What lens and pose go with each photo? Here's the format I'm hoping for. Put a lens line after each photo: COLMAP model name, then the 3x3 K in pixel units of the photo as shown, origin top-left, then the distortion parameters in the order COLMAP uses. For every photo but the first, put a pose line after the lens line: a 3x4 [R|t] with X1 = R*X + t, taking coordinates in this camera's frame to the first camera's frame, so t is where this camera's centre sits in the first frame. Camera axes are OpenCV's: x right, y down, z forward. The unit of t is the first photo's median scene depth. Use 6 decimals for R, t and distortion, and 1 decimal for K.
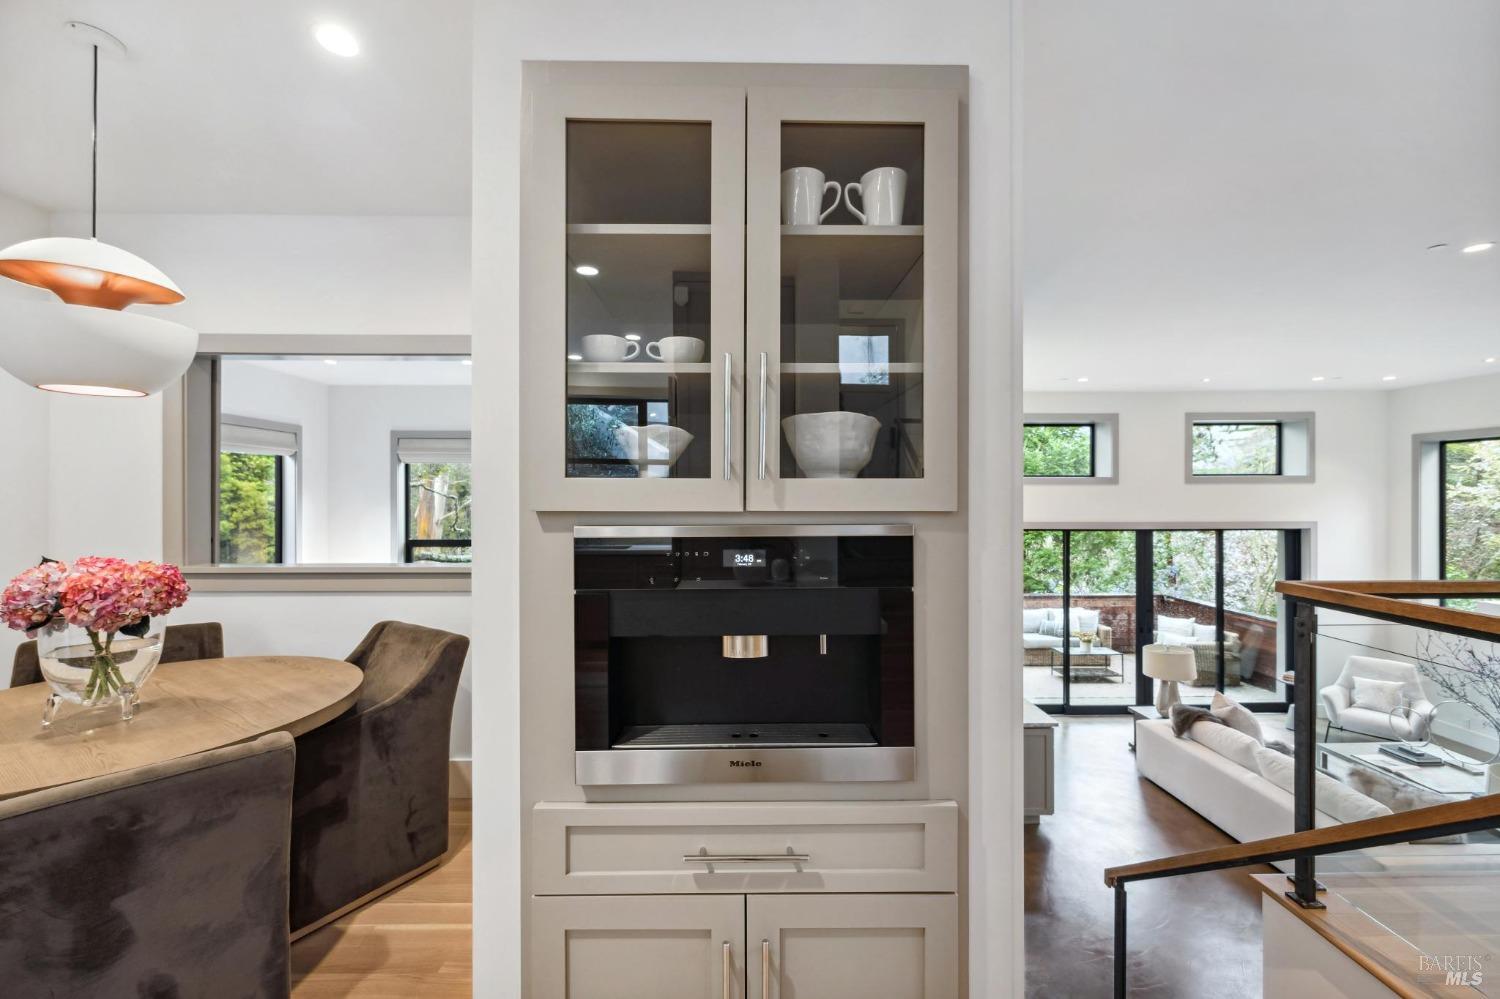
lens RADIAL K [[603.4, 0, 750.0], [0, 603.4, 499.5], [0, 0, 1]] dist [-0.001984, -0.000745]
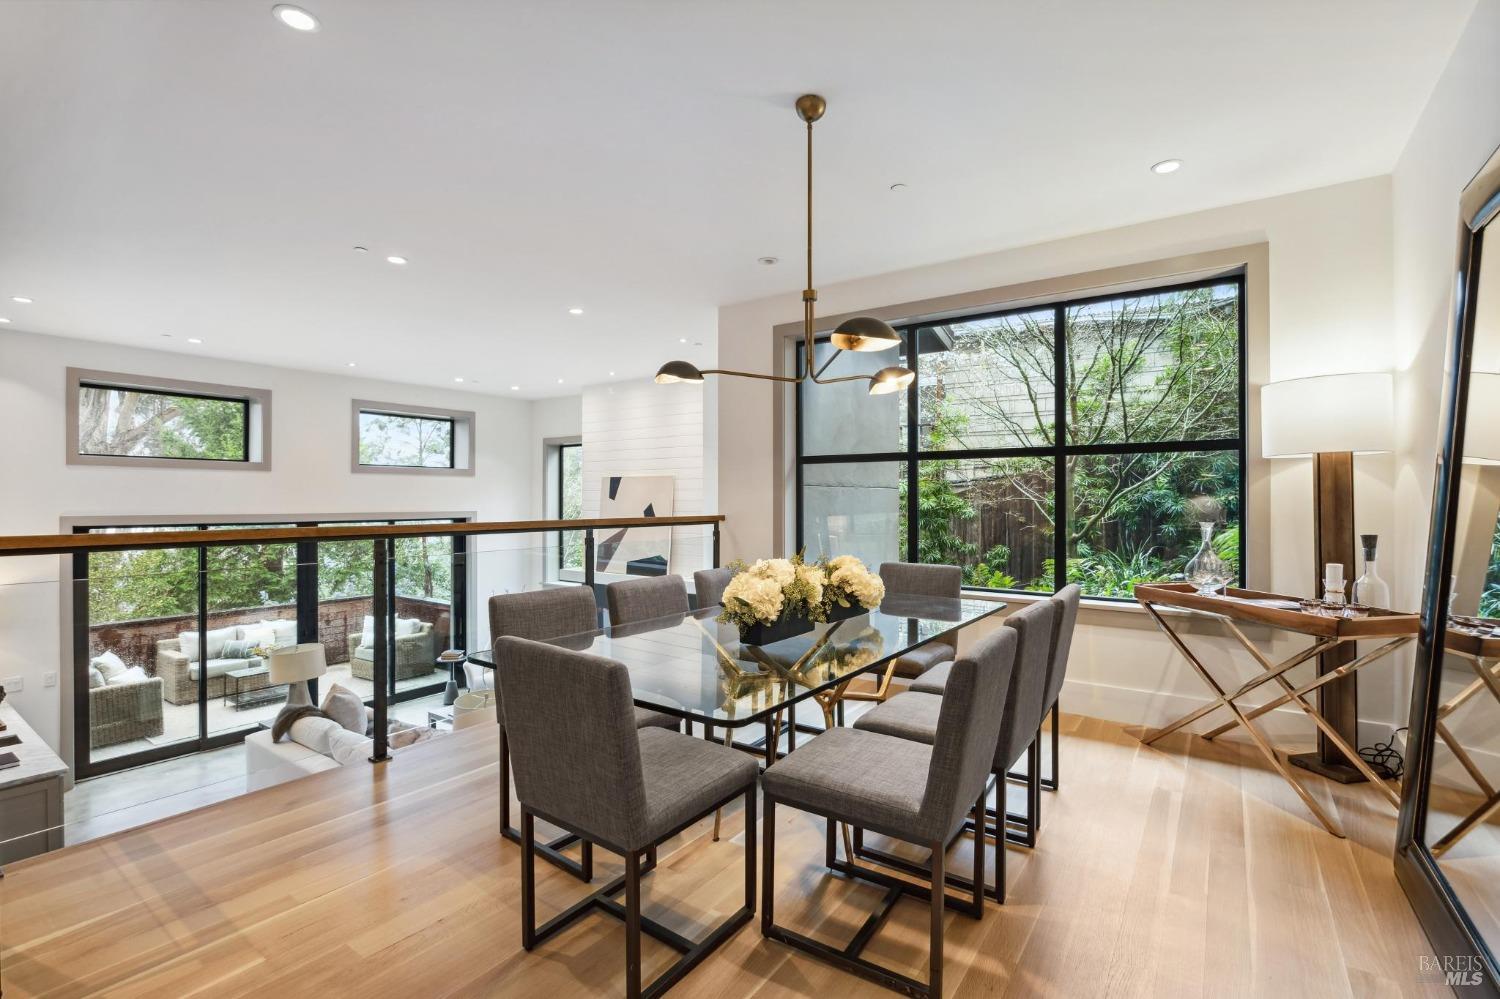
lens RADIAL K [[682.4, 0, 750.0], [0, 682.4, 499.5], [0, 0, 1]] dist [-0.014708, 0.000165]
pose [[0.583740, 0.005080, 0.811925, 0.218930], [0.001274, 0.999973, -0.007173, 0.024584], [-0.811940, 0.005222, 0.583718, -0.139008]]
